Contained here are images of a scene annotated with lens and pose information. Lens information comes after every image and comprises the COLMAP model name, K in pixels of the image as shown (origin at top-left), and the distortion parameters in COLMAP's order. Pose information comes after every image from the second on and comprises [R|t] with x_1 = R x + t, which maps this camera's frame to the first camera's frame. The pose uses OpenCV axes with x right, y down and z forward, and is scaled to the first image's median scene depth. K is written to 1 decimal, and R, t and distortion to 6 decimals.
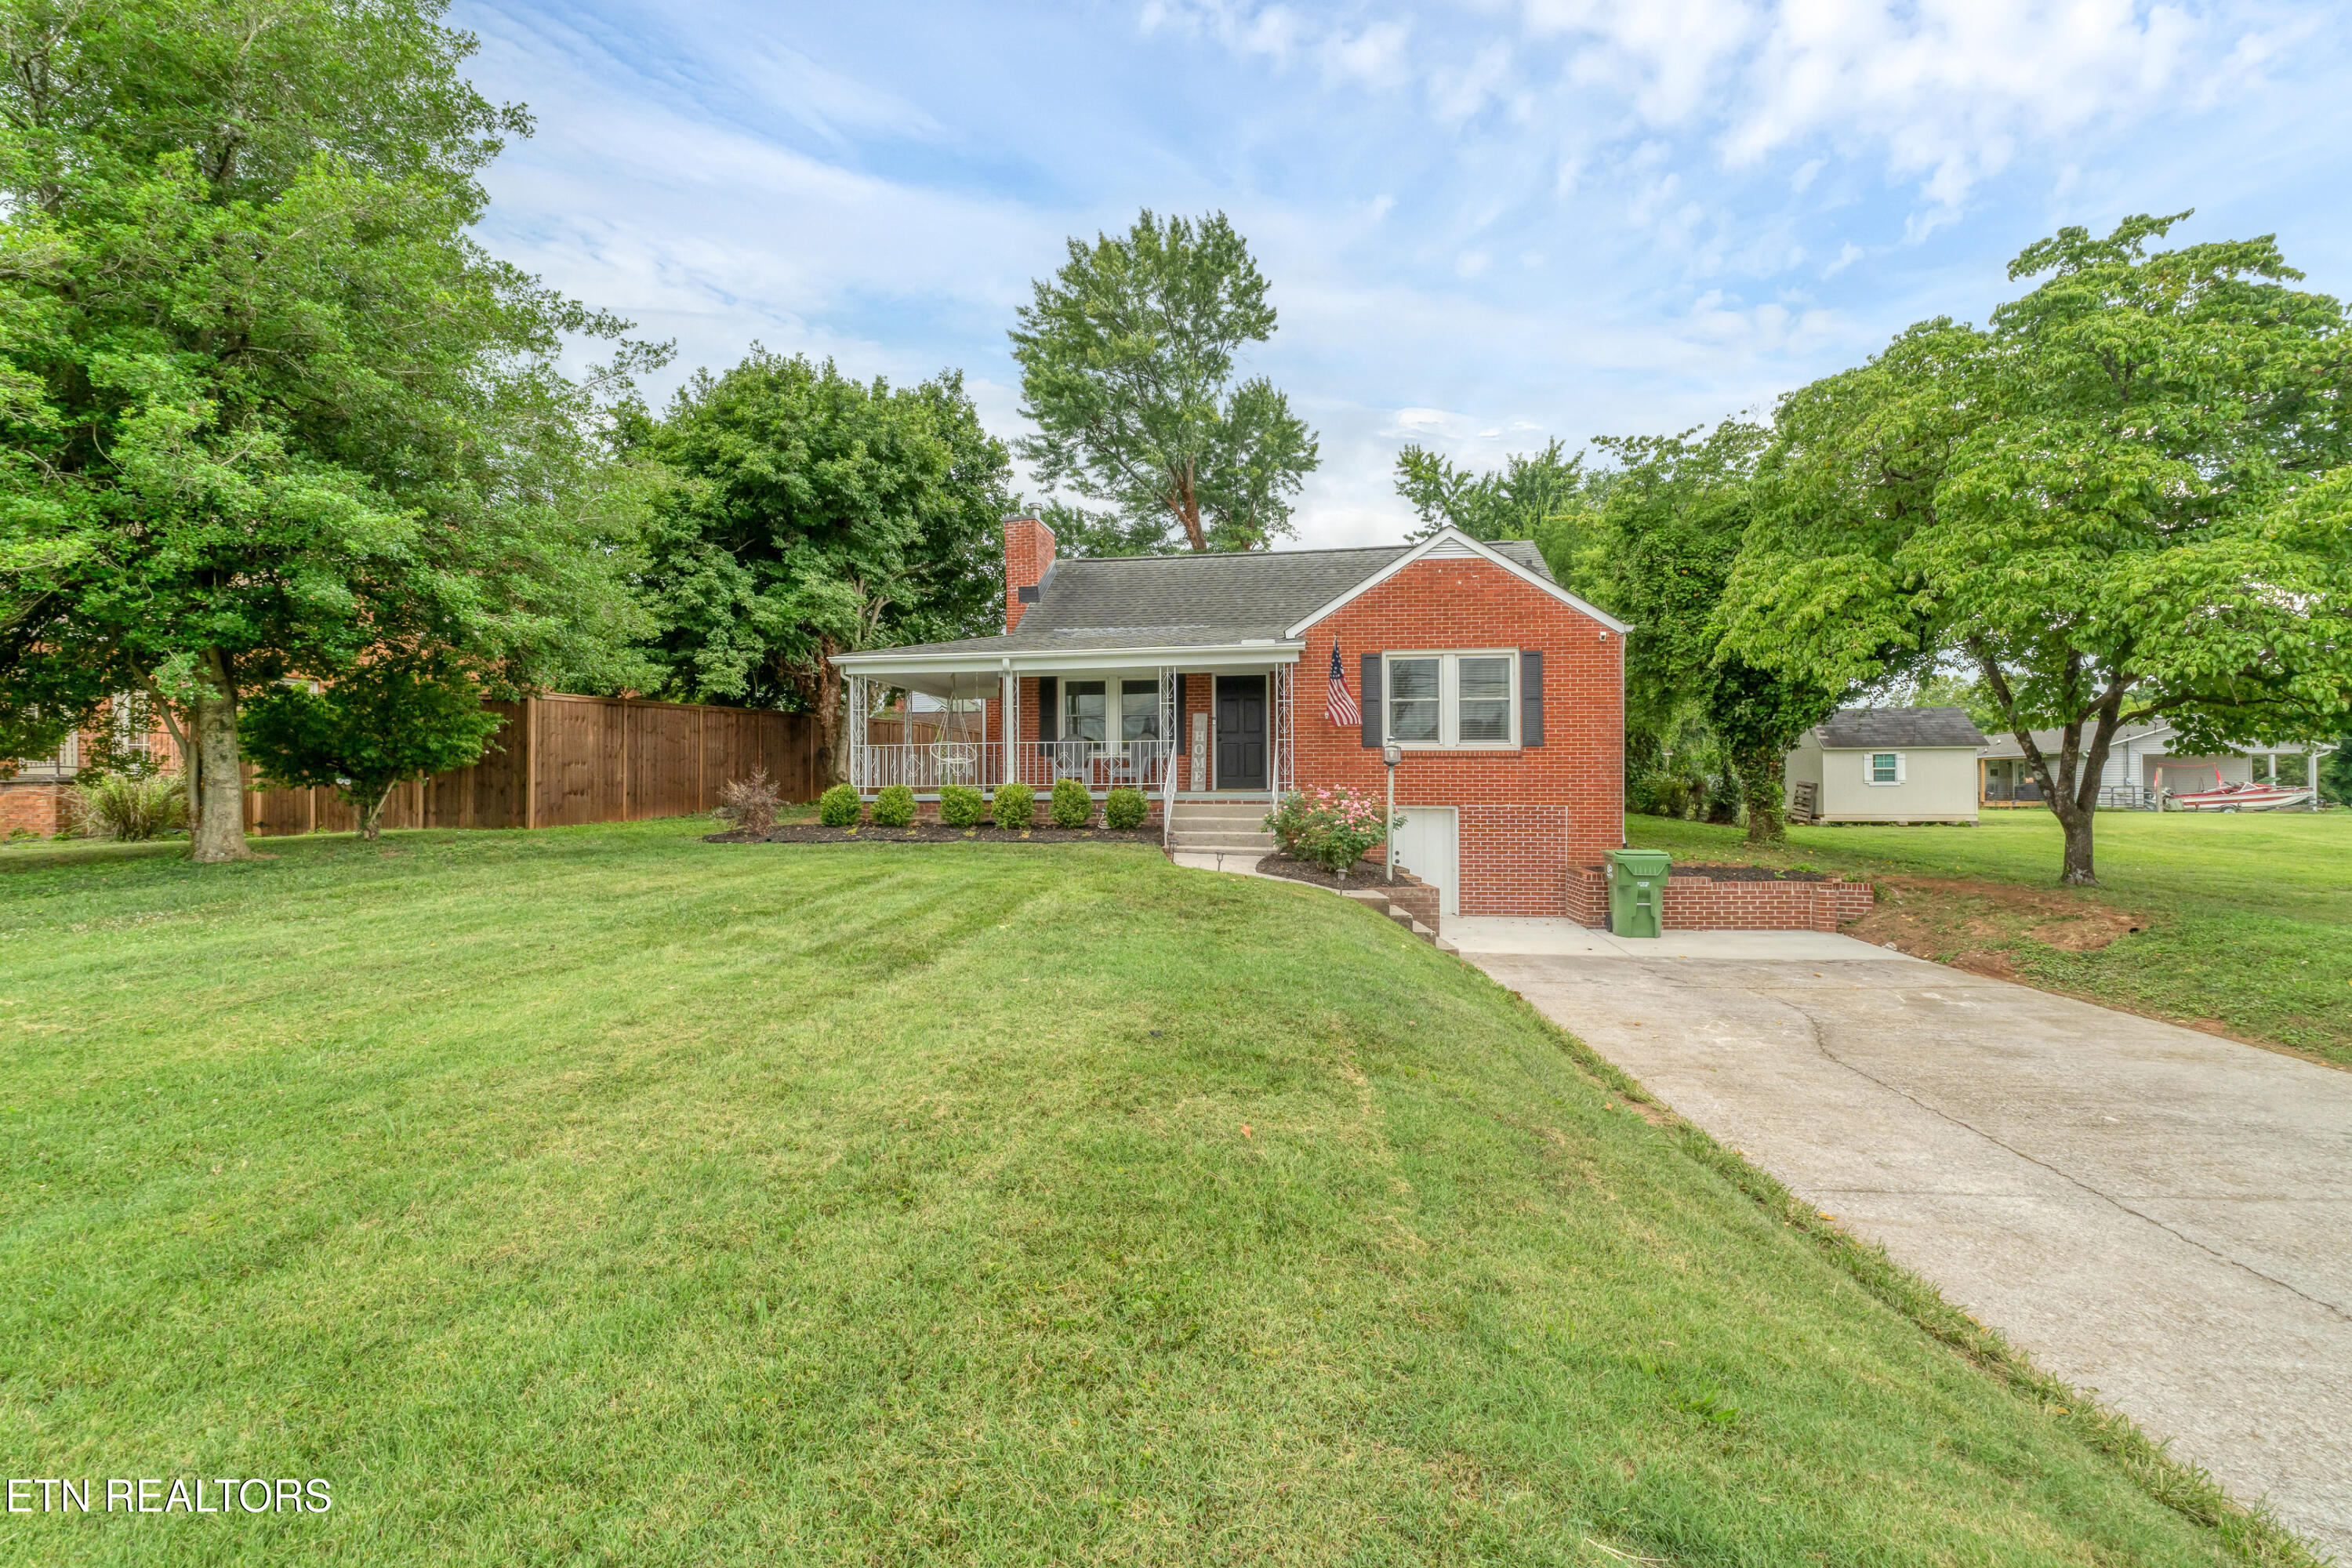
lens RADIAL K [[1024.5, 0, 1169.9], [0, 1024.5, 787.7], [0, 0, 1]] dist [-0.011087, 0.000611]
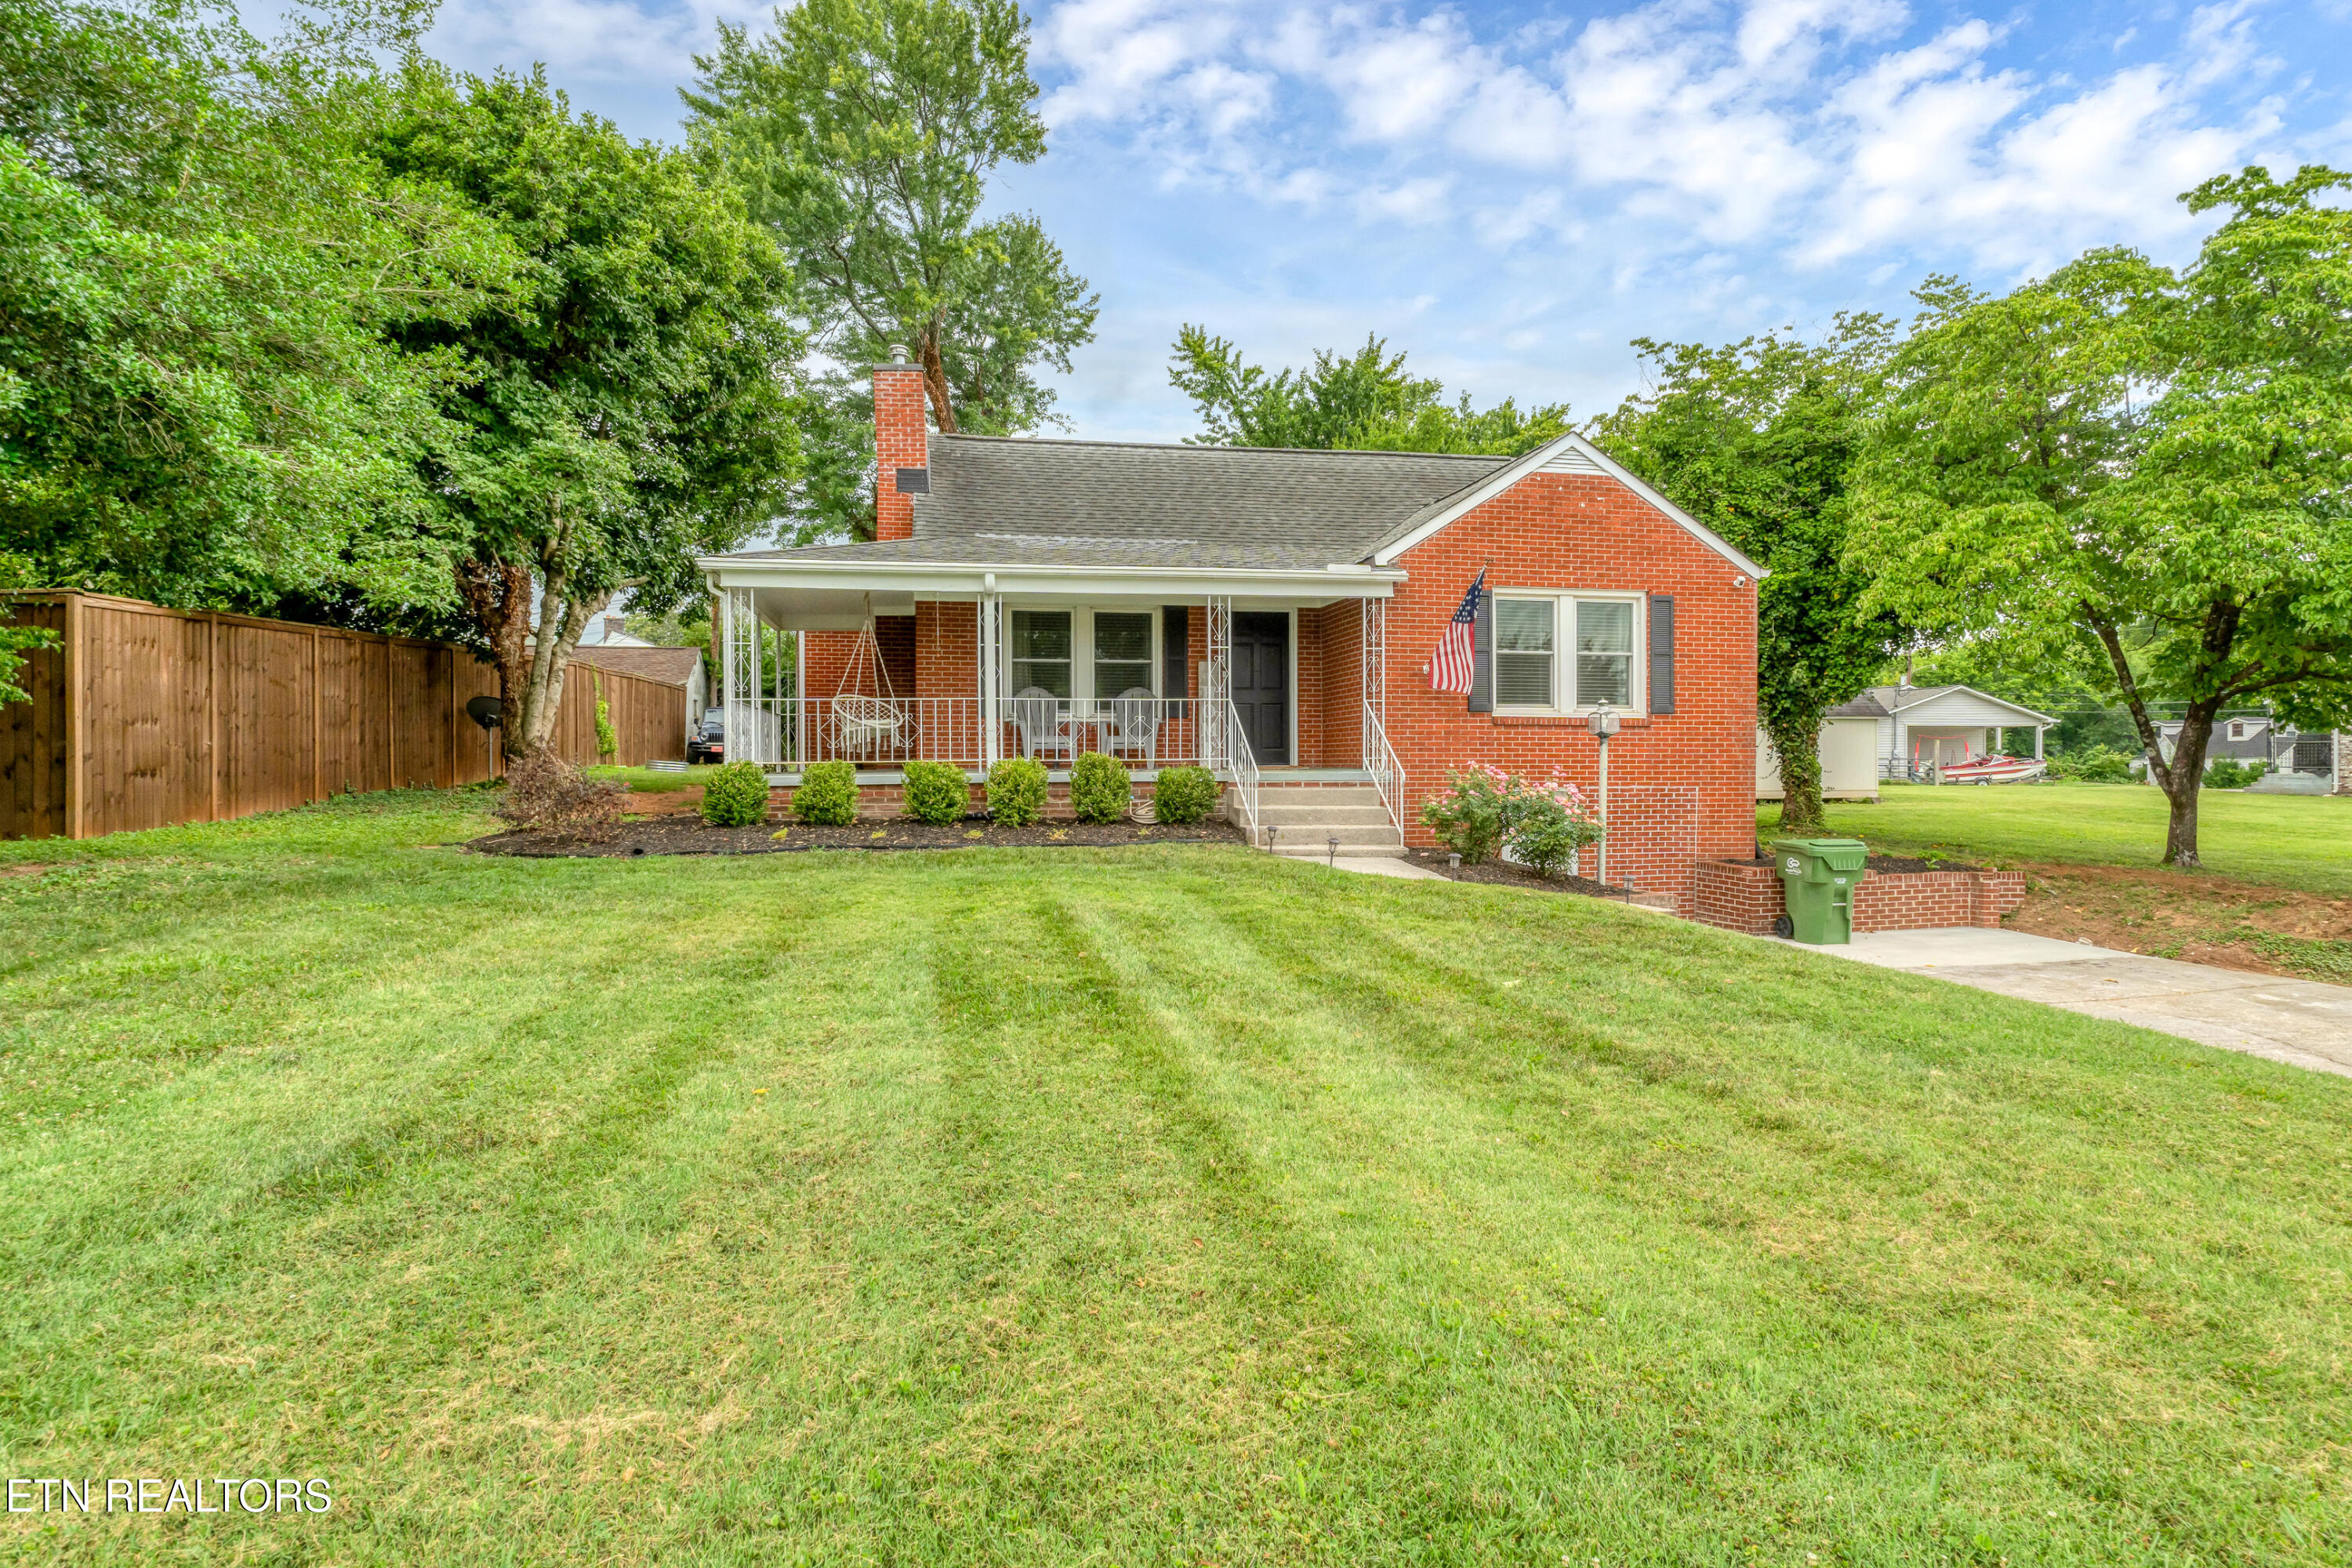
lens RADIAL K [[1304.2, 0, 1178.8], [0, 1304.2, 786.0], [0, 0, 1]] dist [-0.005460, -0.001381]
pose [[0.942193, -0.006217, 0.335014, -0.296277], [-0.001456, 0.999742, 0.022647, -0.004937], [-0.335068, -0.021825, 0.941941, 0.128195]]
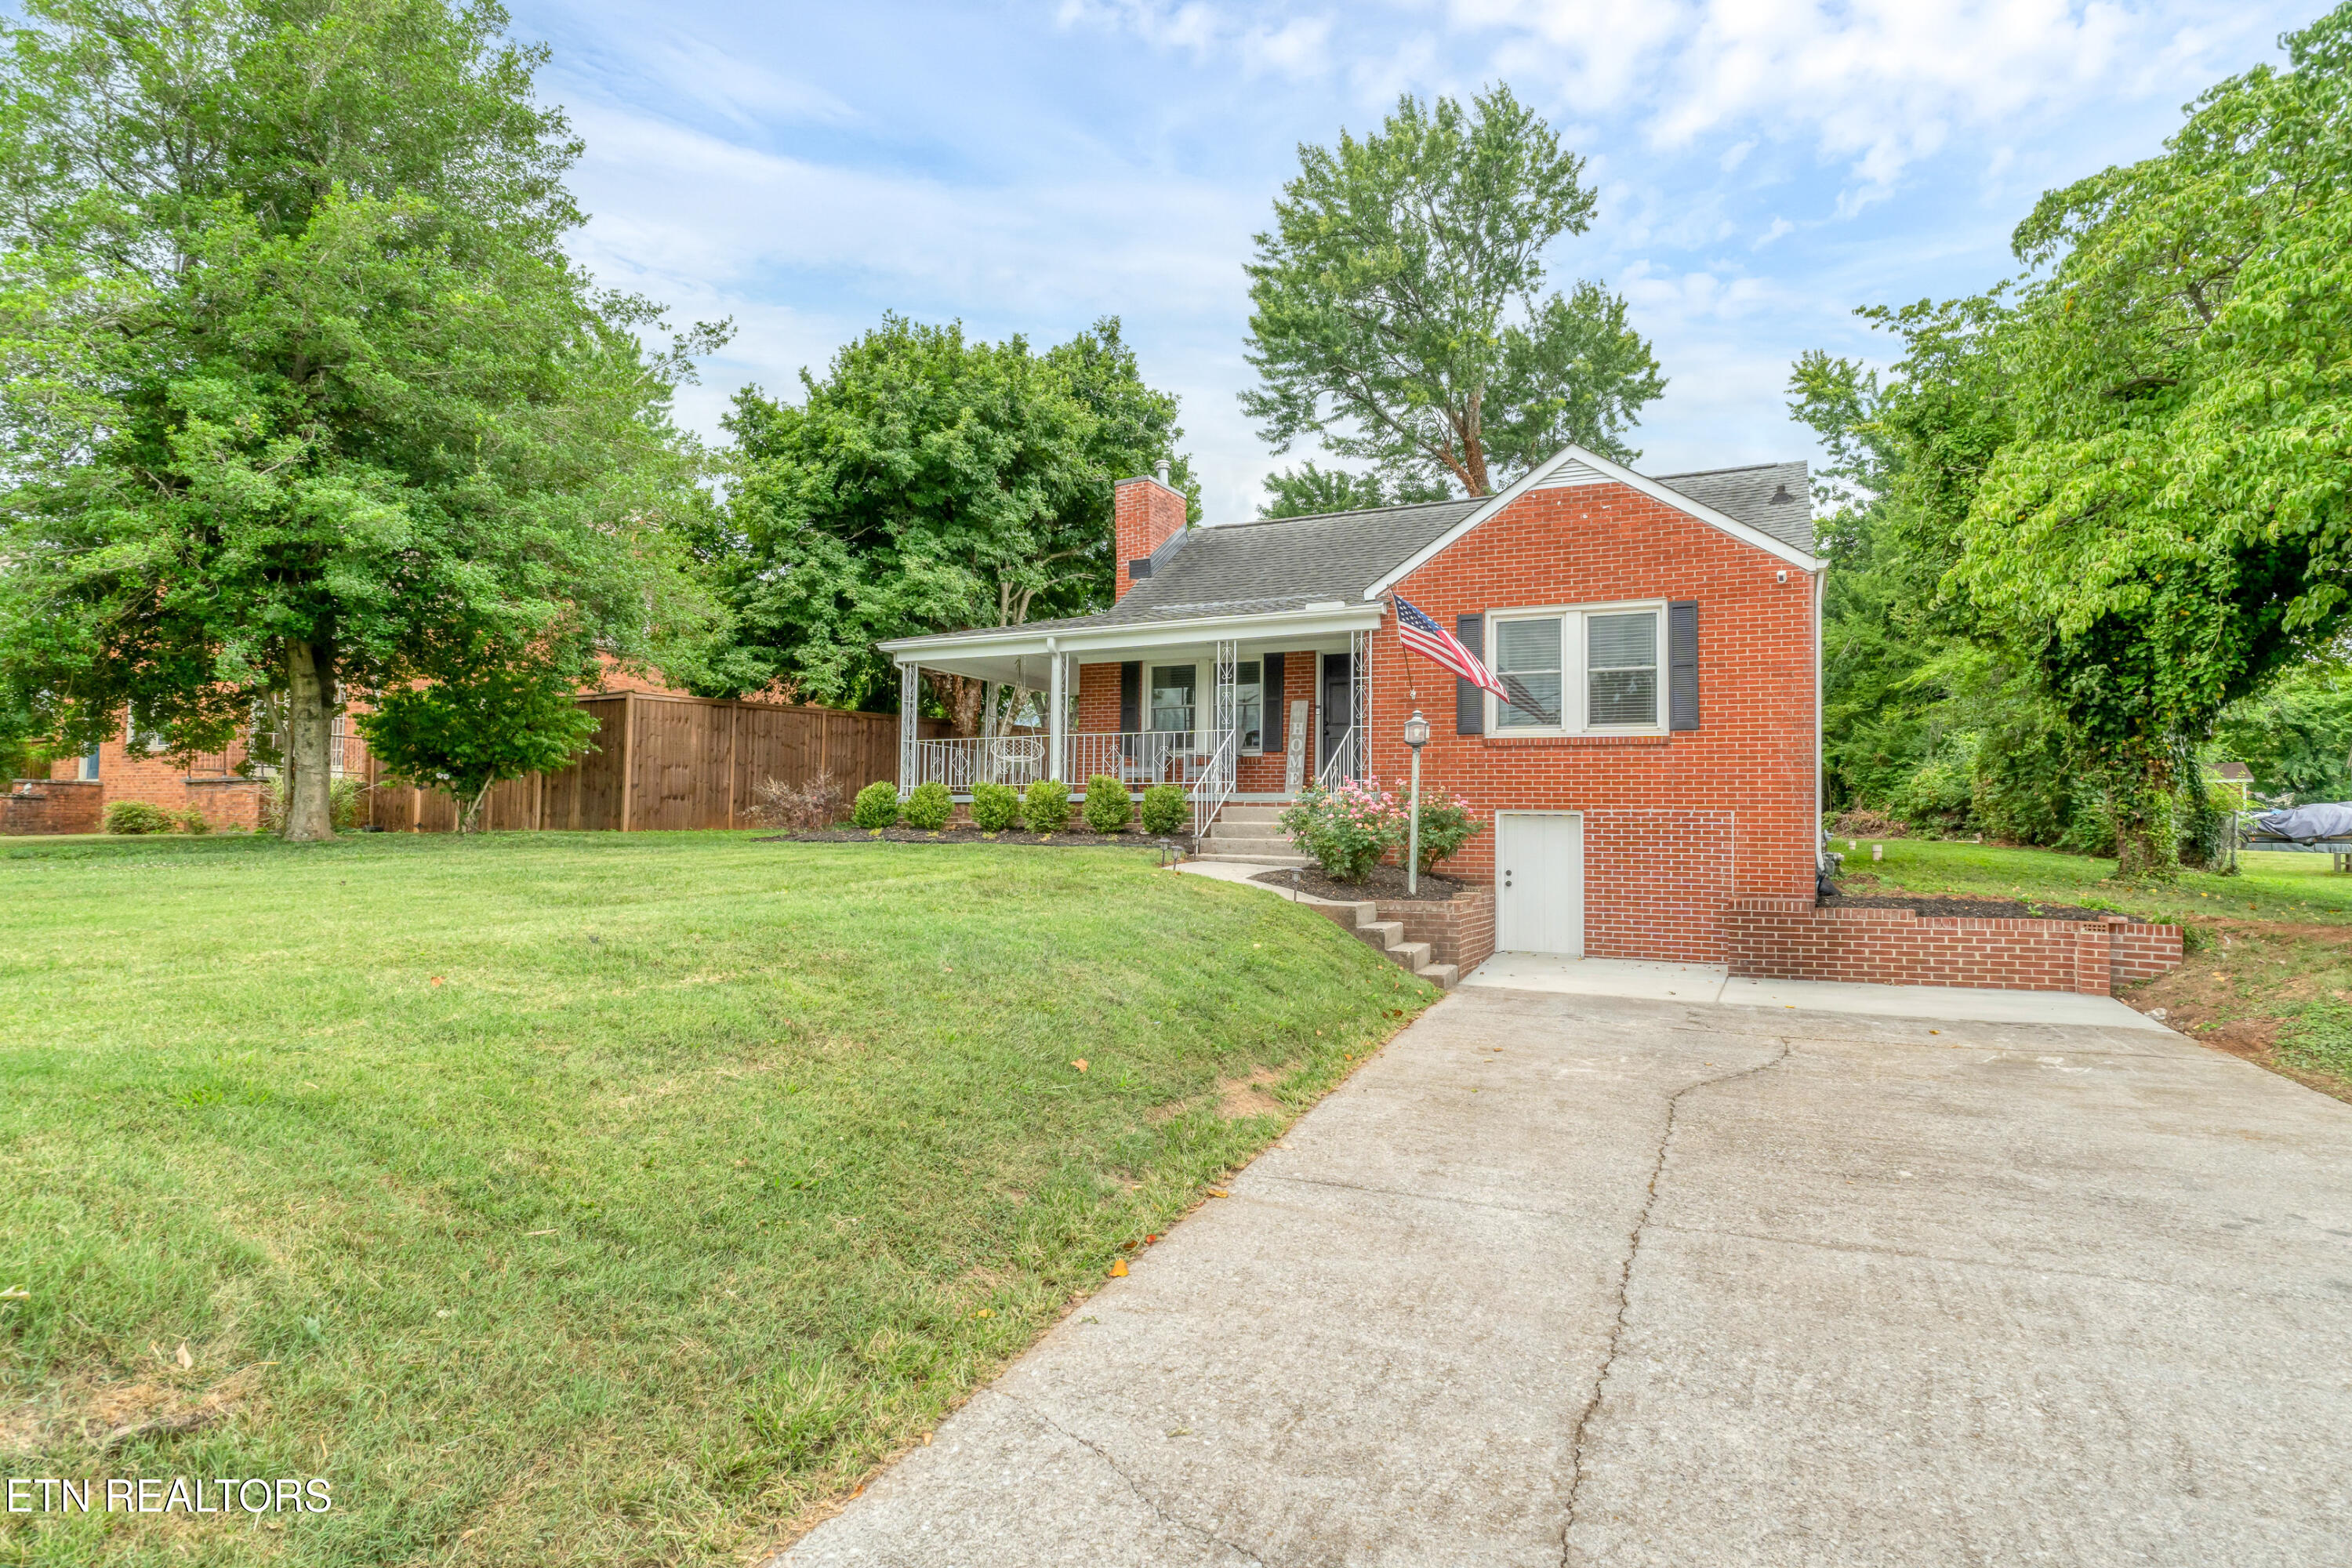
lens RADIAL K [[1304.2, 0, 1152.4], [0, 1304.2, 782.3], [0, 0, 1]] dist [-0.005460, -0.001381]
pose [[0.945965, 0.002834, -0.324257, 0.248782], [-0.017015, 0.999018, -0.040908, 0.035249], [0.323823, 0.044215, 0.945084, -0.008149]]
